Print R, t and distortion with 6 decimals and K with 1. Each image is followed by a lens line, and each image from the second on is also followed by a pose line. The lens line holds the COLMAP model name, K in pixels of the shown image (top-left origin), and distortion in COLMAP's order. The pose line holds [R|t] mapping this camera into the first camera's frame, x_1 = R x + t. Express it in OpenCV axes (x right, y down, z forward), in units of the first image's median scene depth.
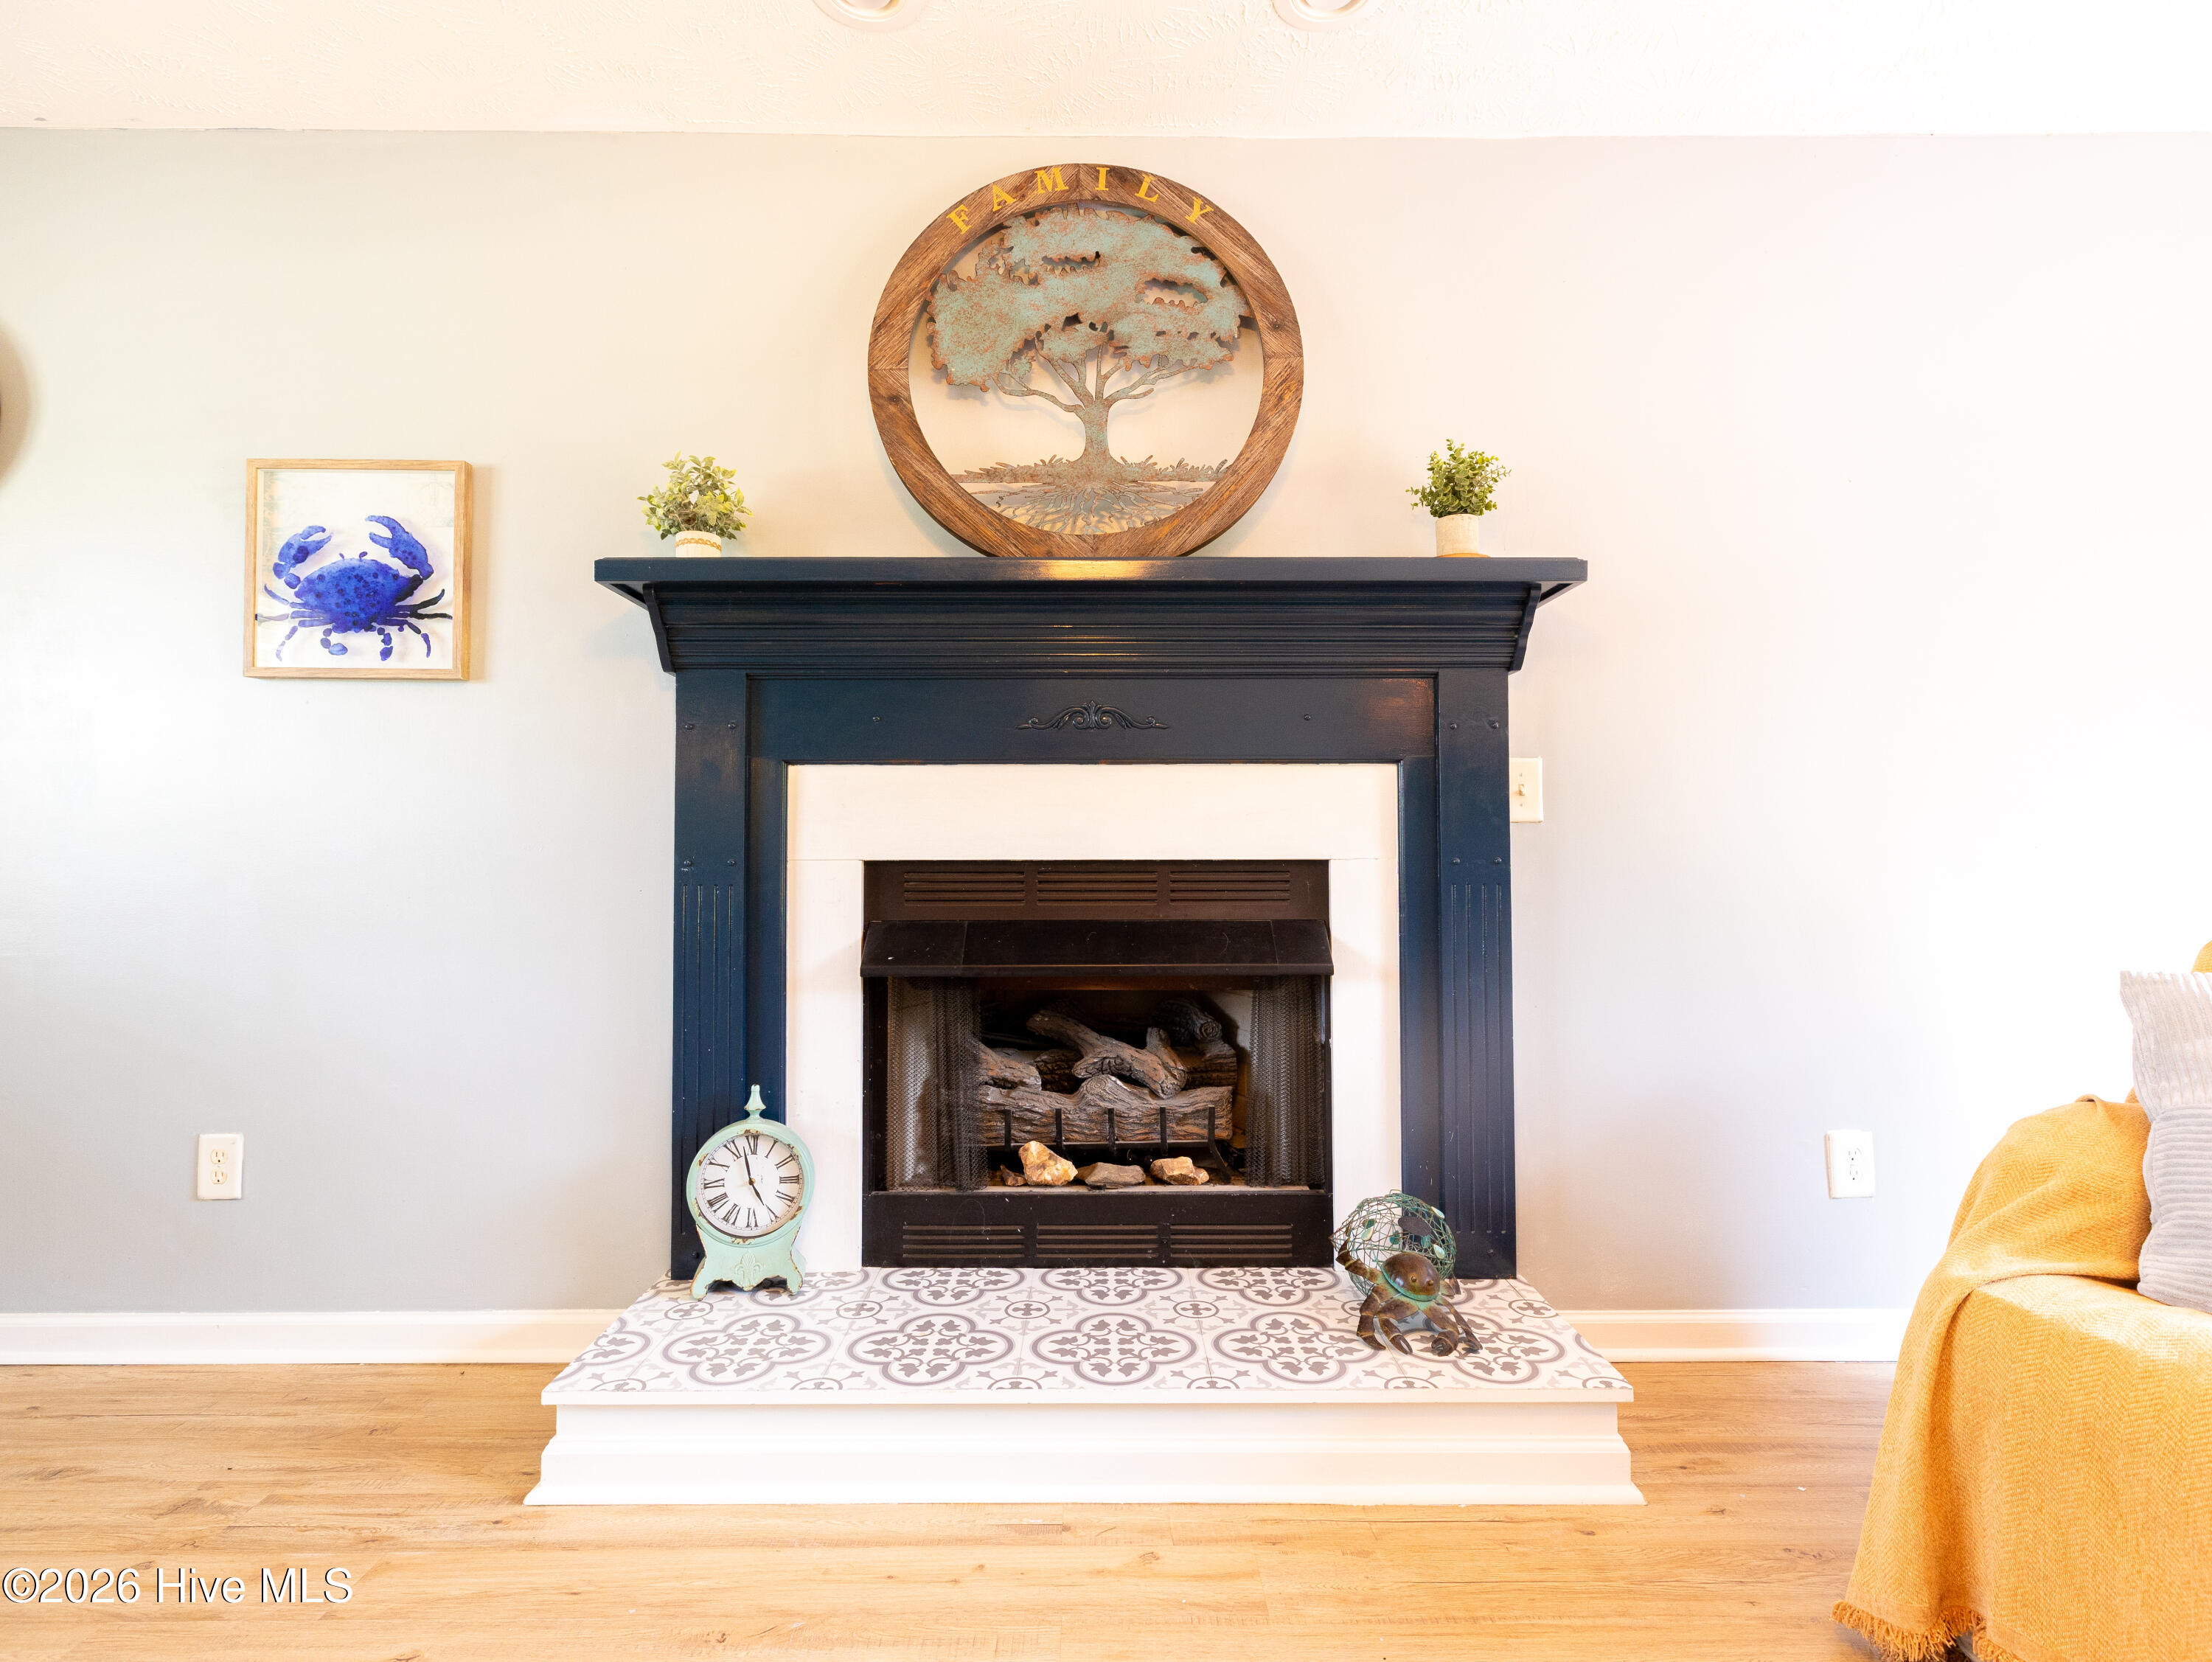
lens RADIAL K [[1111.3, 0, 1106.1], [0, 1111.3, 830.0], [0, 0, 1]] dist [0.007807, -0.000576]
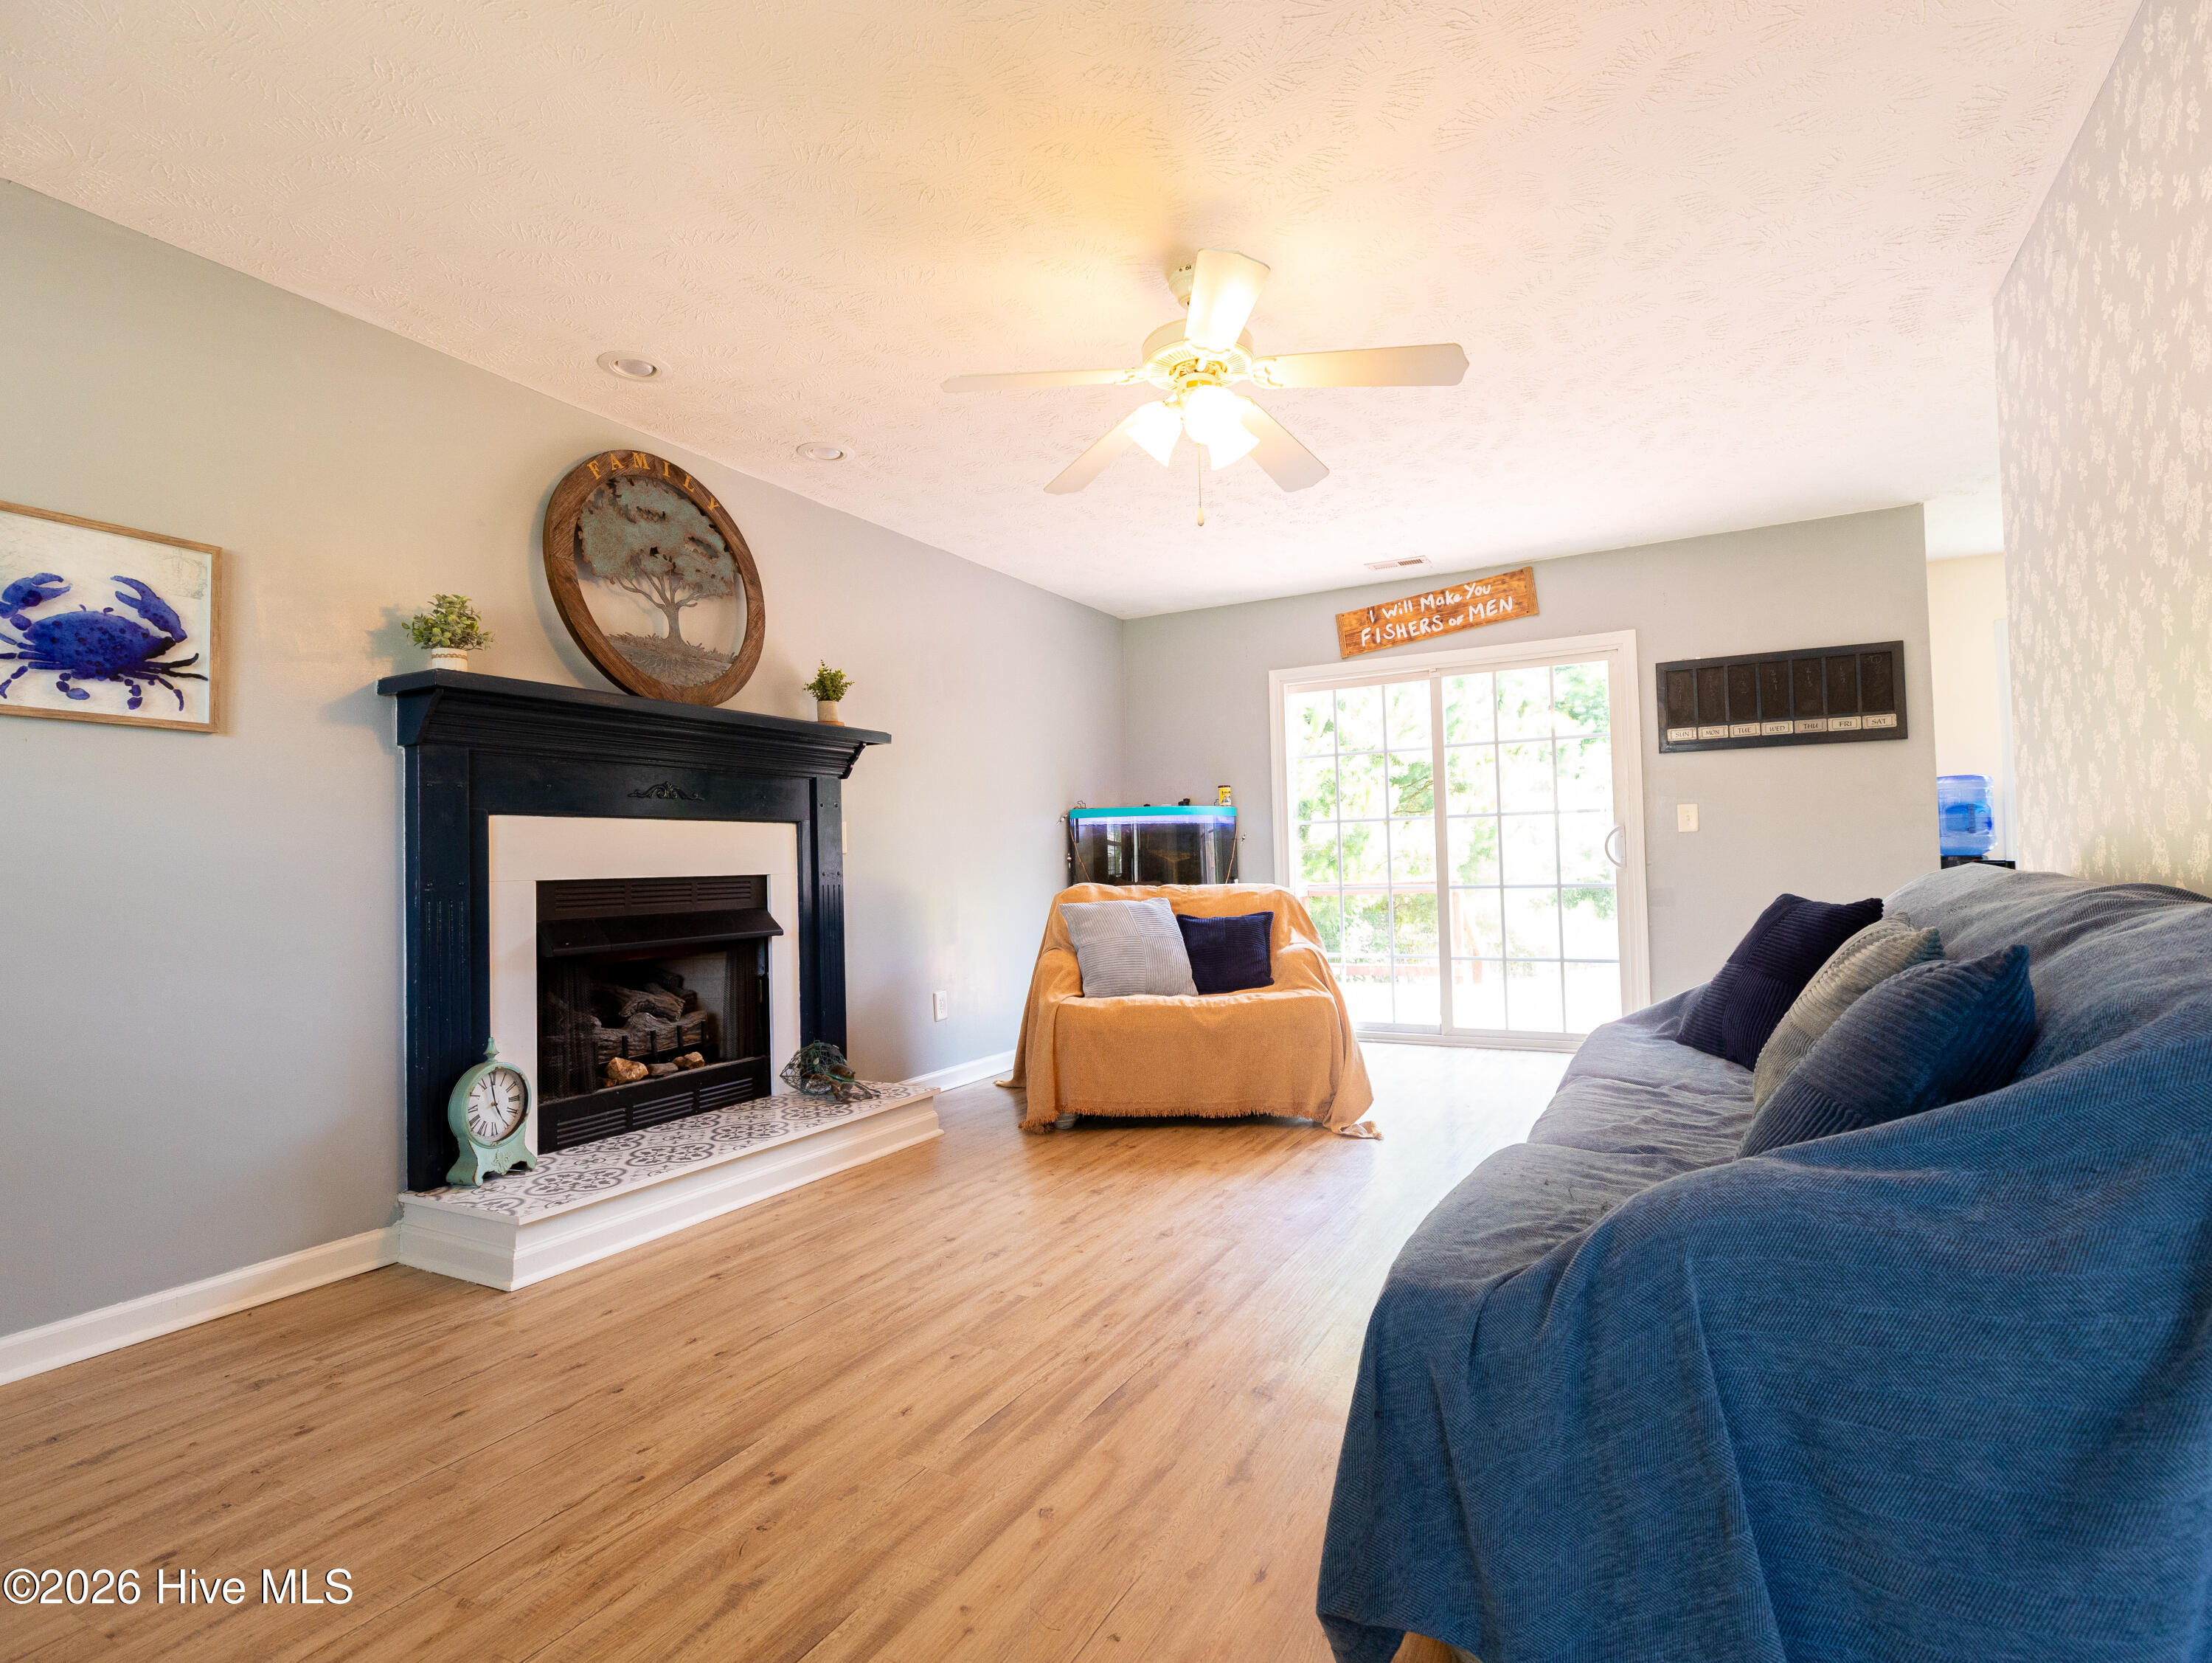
lens RADIAL K [[1111.4, 0, 1094.2], [0, 1111.4, 831.8], [0, 0, 1]] dist [0.007807, -0.000576]
pose [[0.488566, 0.016347, 0.872374, -1.146446], [0.001759, 0.999804, -0.019720, -0.006948], [-0.872525, 0.011169, 0.488441, -0.372347]]
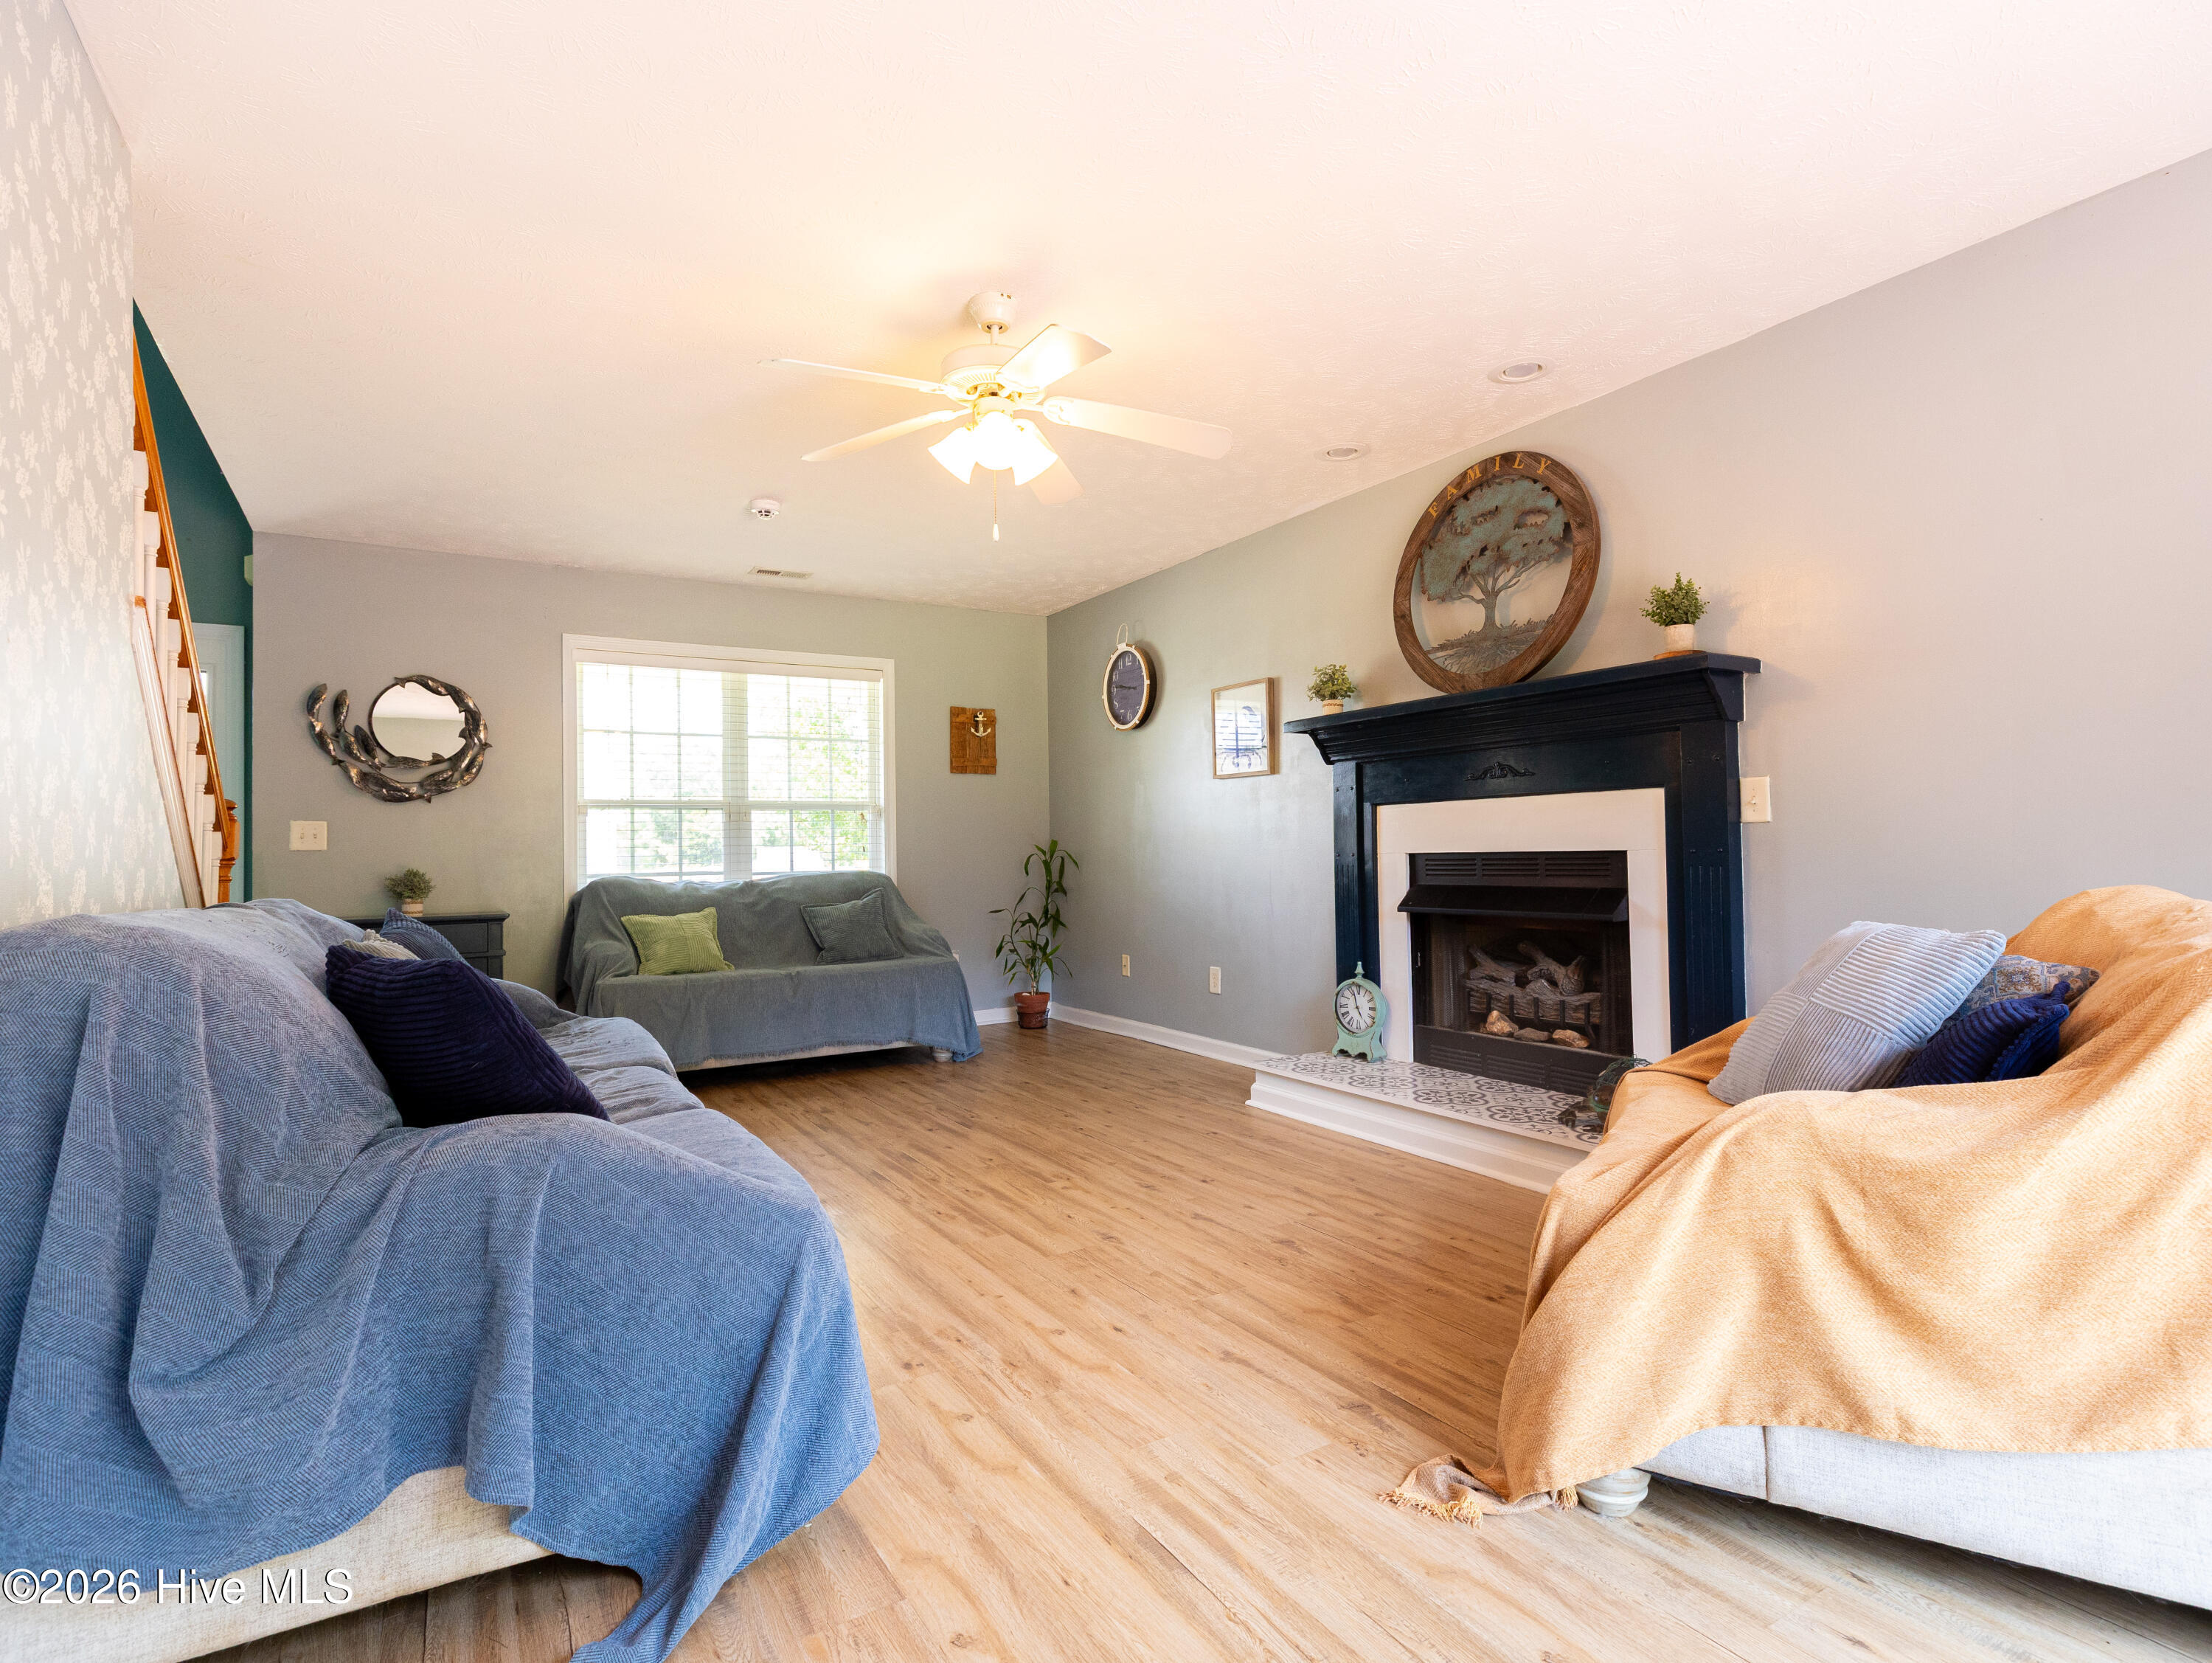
lens RADIAL K [[1111.4, 0, 1111.0], [0, 1111.4, 831.2], [0, 0, 1]] dist [0.007807, -0.000576]
pose [[0.520207, -0.024263, -0.853695, 1.171478], [0.035607, 0.999343, -0.006705, -0.016233], [0.853298, -0.026910, 0.520729, -0.451262]]
